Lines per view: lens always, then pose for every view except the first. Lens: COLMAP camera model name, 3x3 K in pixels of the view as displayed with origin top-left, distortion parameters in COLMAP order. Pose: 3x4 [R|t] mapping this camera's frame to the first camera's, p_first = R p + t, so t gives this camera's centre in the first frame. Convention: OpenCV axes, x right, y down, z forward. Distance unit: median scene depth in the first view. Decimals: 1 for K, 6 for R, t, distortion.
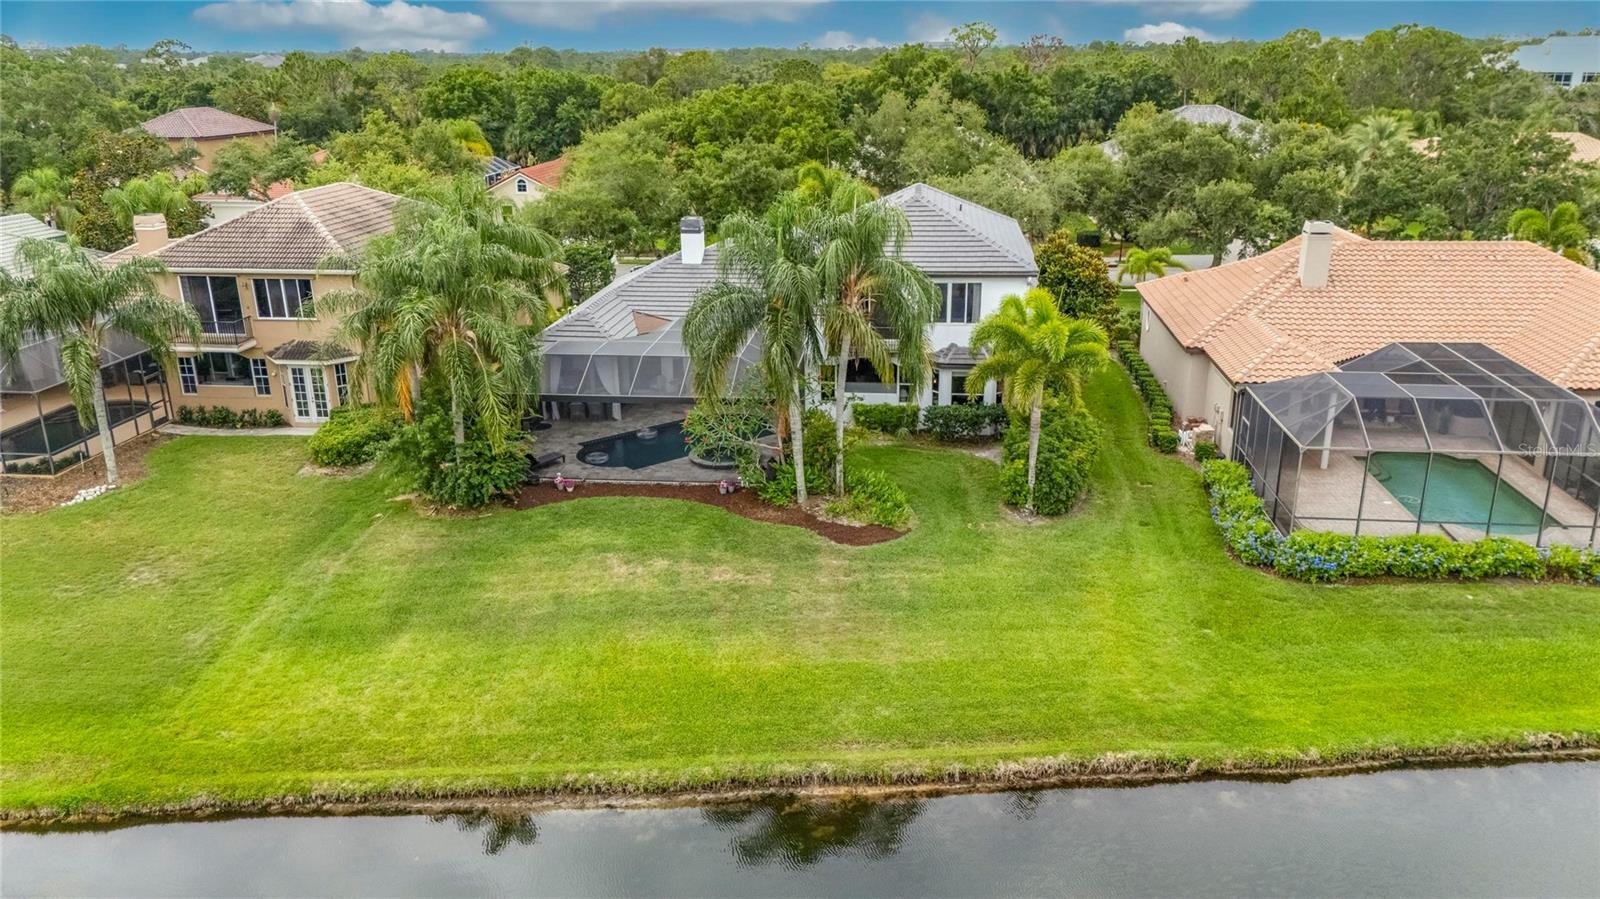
lens RADIAL K [[1175.3, 0, 800.0], [0, 1175.3, 449.5], [0, 0, 1]] dist [0.073989, -0.073290]
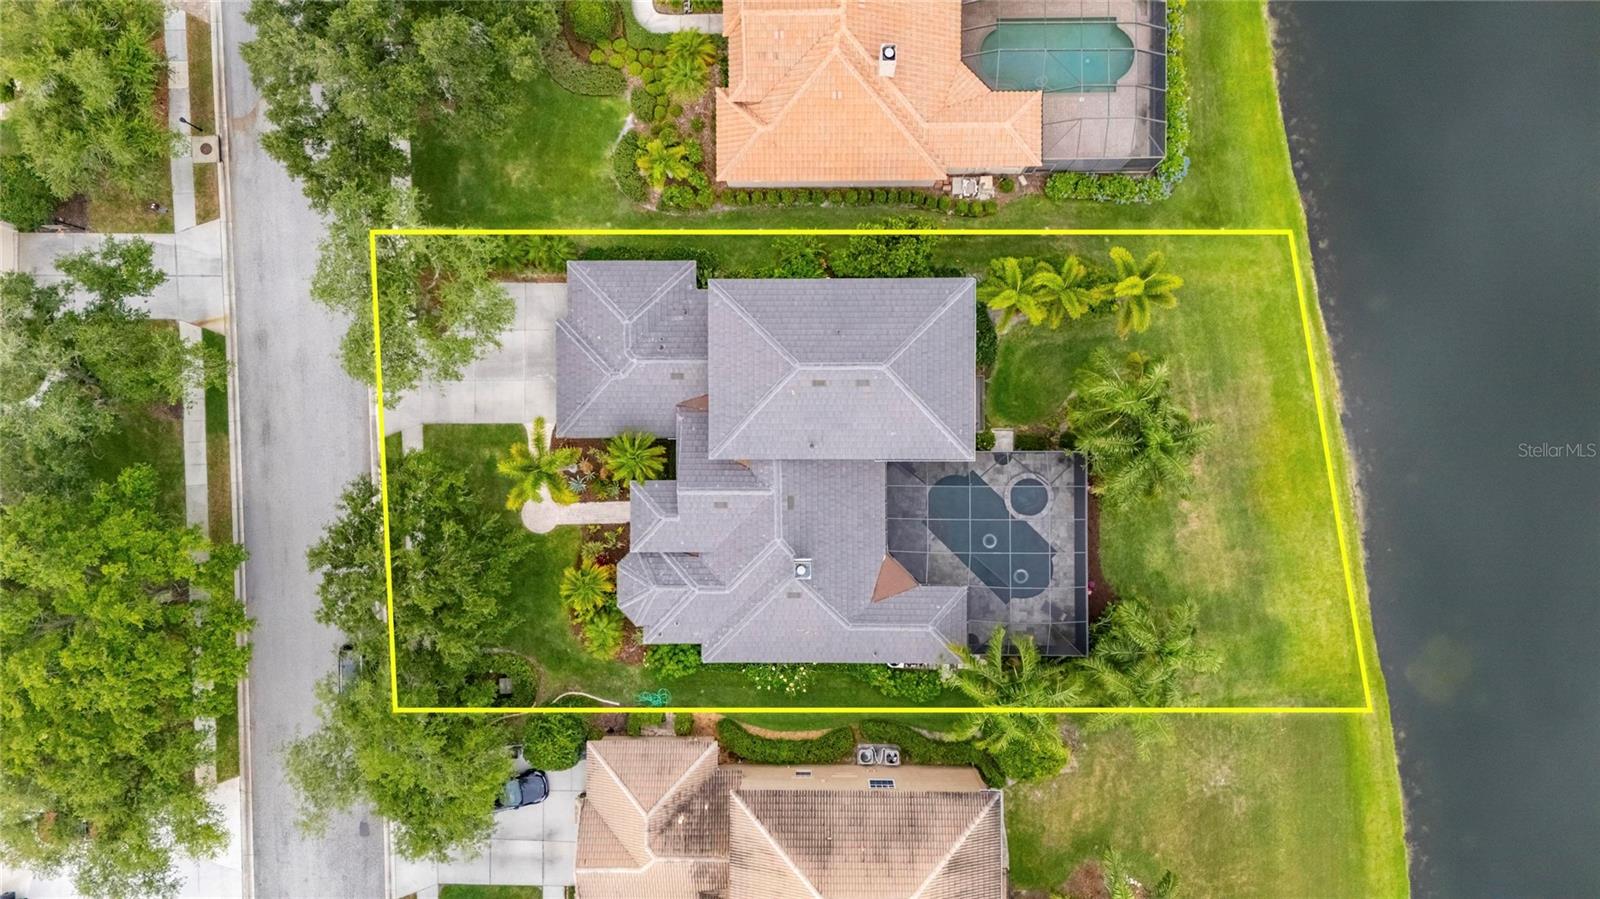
lens RADIAL K [[1175.3, 0, 800.0], [0, 1175.3, 449.5], [0, 0, 1]] dist [0.073989, -0.073290]
pose [[-0.111610, -0.993732, 0.006280, 0.025560], [0.334681, -0.031637, 0.941800, -1.938417], [-0.935699, 0.107216, 0.336114, 0.972878]]
